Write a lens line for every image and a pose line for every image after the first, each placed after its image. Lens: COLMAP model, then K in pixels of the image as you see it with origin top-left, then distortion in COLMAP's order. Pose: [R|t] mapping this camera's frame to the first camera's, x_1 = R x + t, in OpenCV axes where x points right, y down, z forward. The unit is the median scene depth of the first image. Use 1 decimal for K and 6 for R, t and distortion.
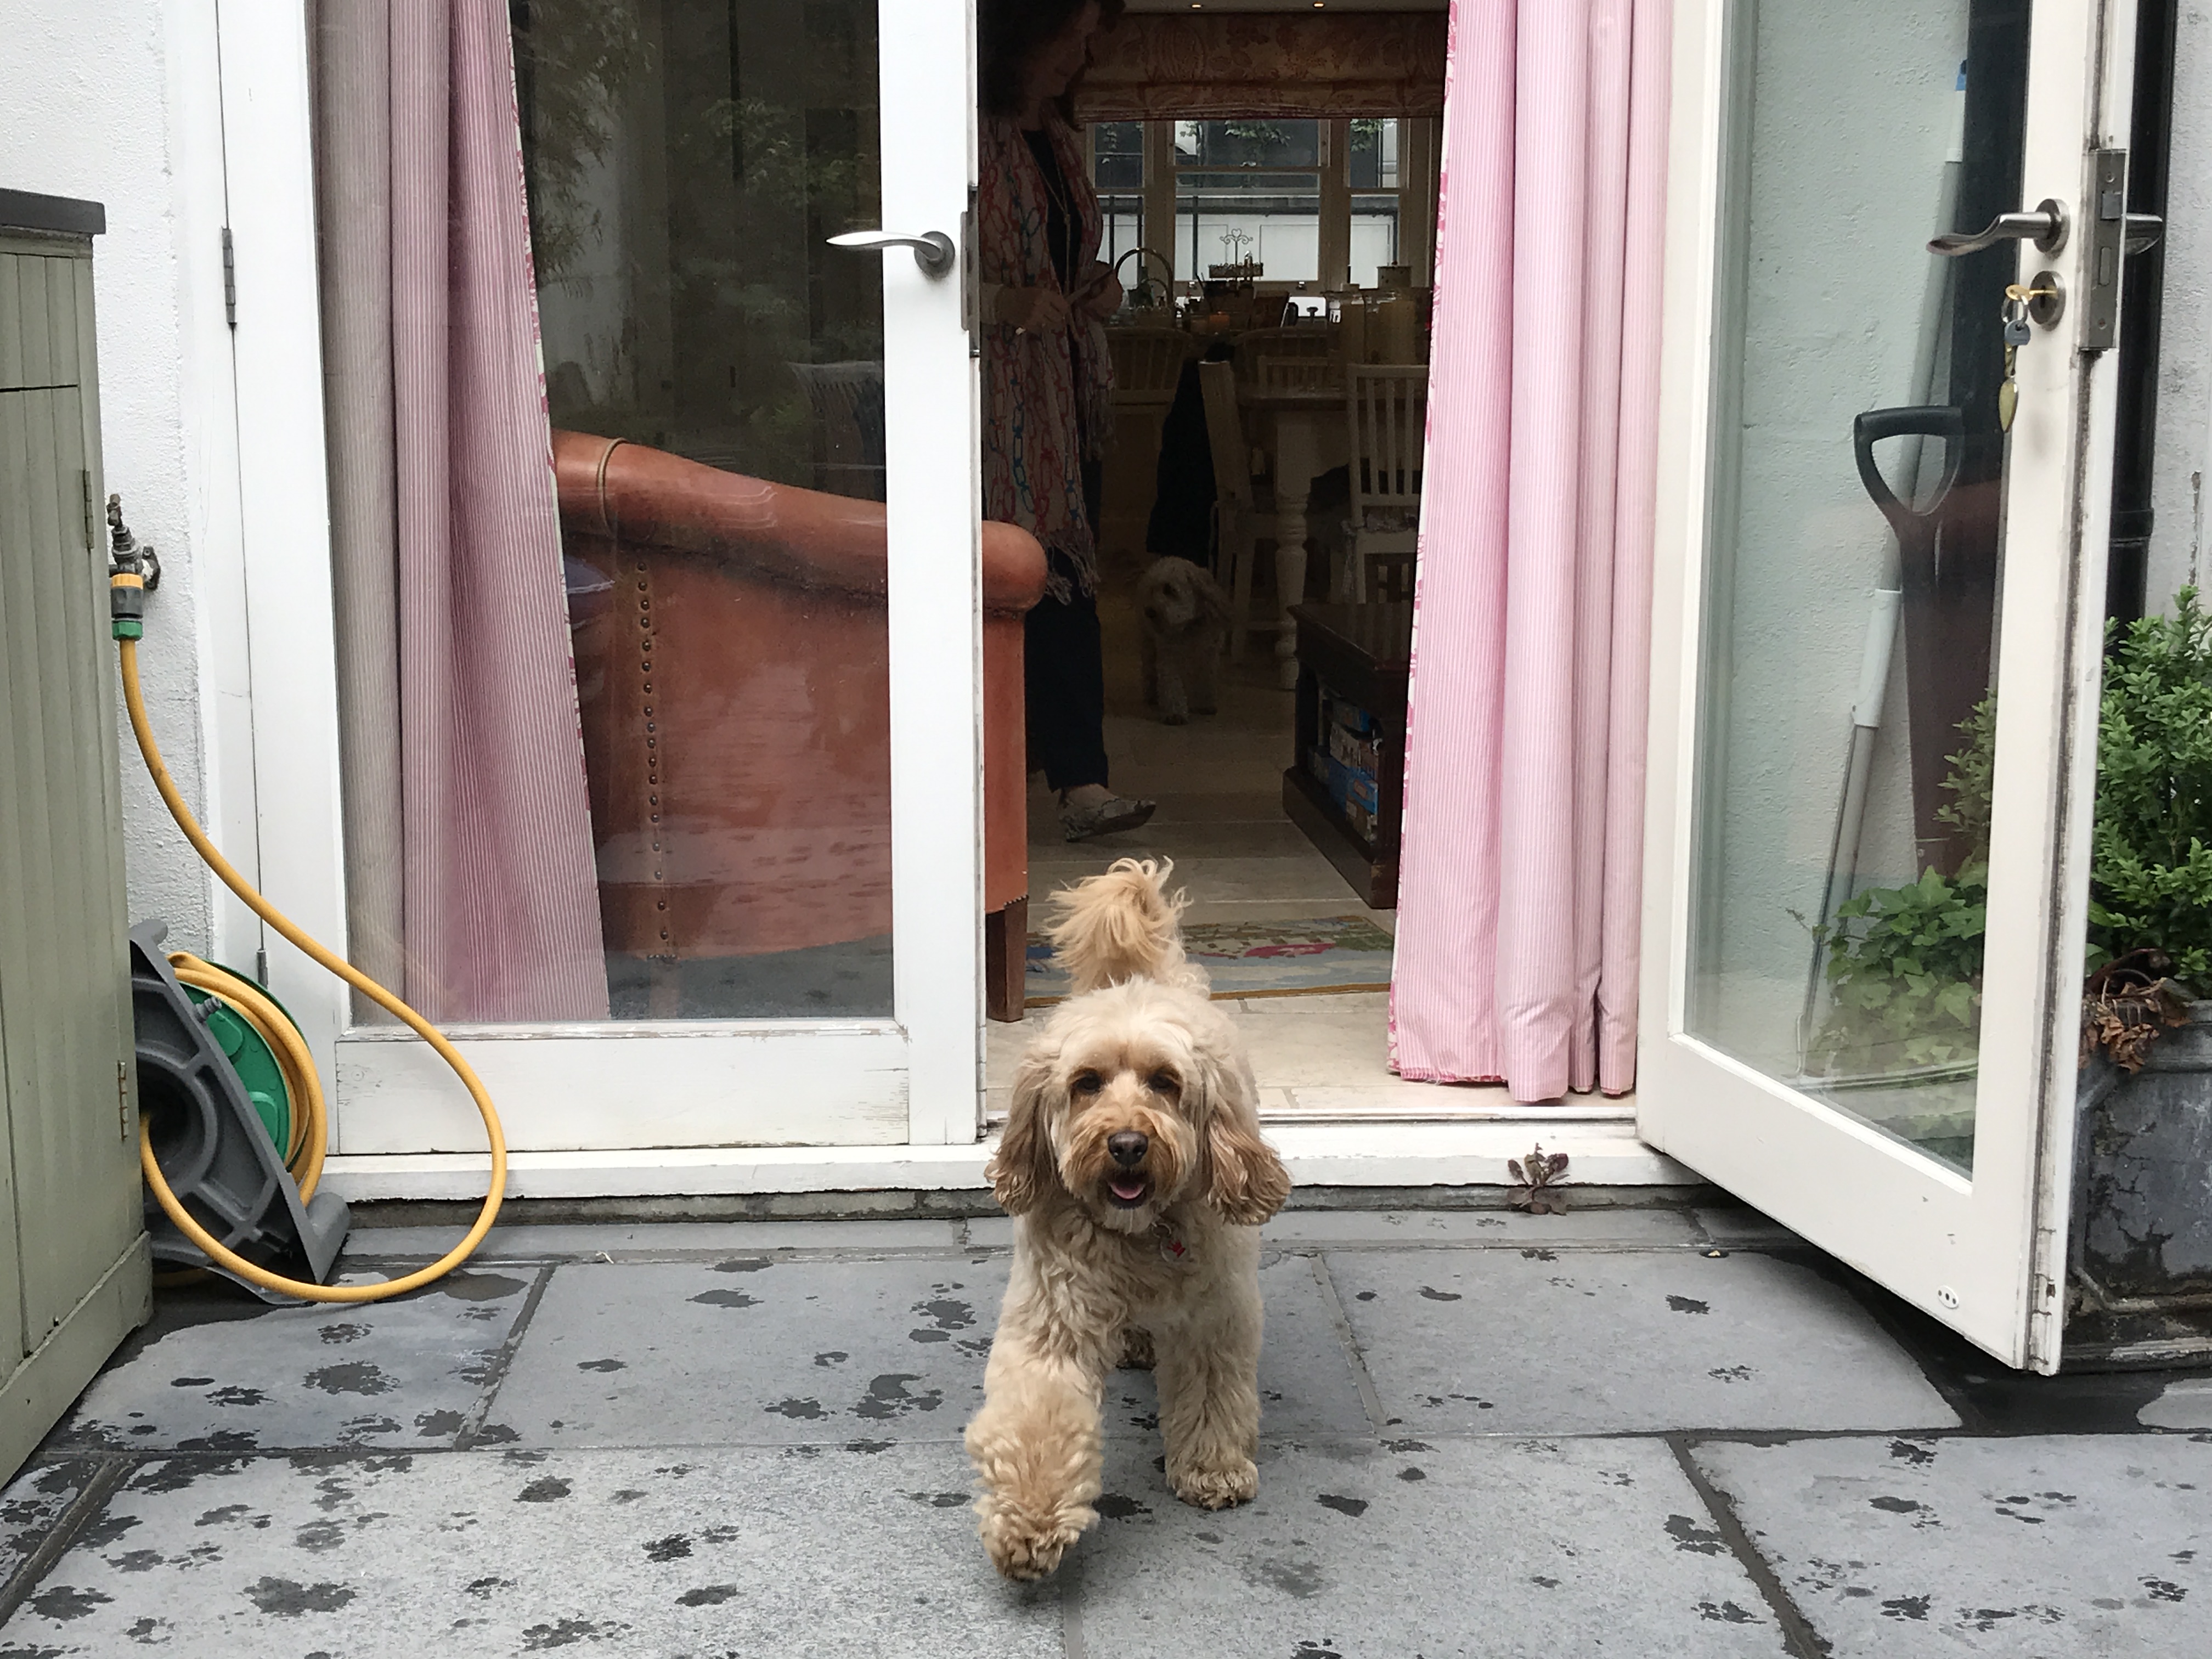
lens RADIAL K [[2882.0, 0, 1093.3], [0, 2882.0, 838.3], [0, 0, 1]] dist [0.048765, 0.000000]
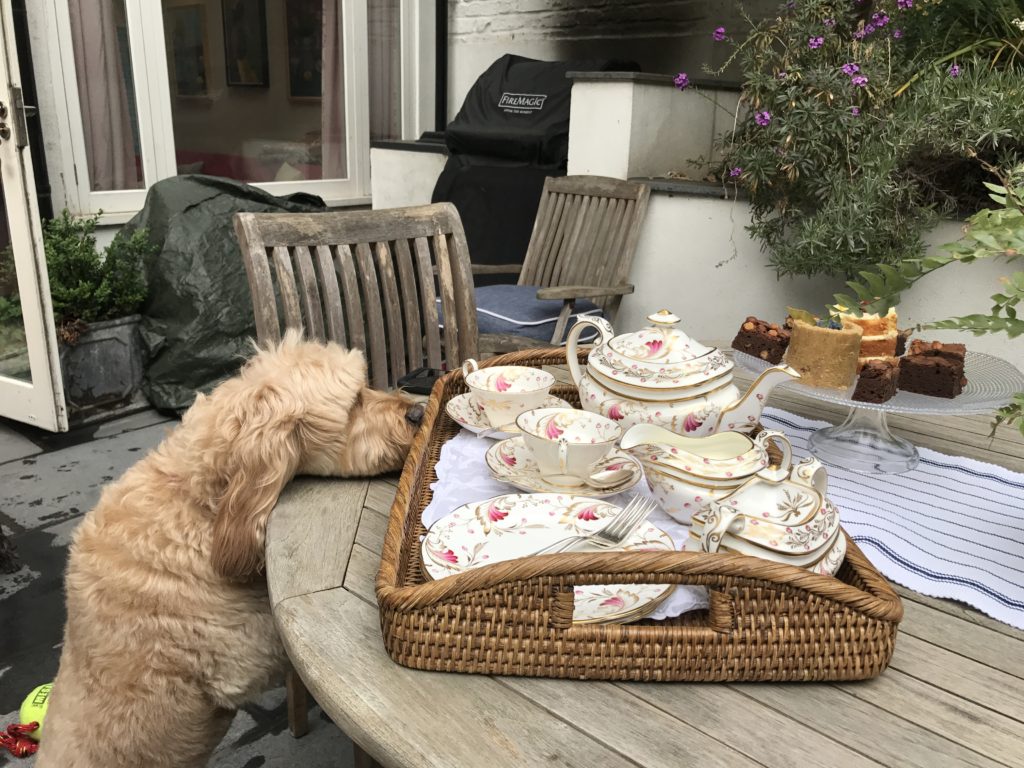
lens RADIAL K [[836.1, 0, 536.6], [0, 836.1, 383.2], [0, 0, 1]] dist [0.008655, -0.013008]
pose [[0.655657, -0.201244, 0.727747, -0.036533], [0.086654, 0.977514, 0.192242, -0.025493], [-0.750070, -0.062982, 0.658353, -0.132787]]
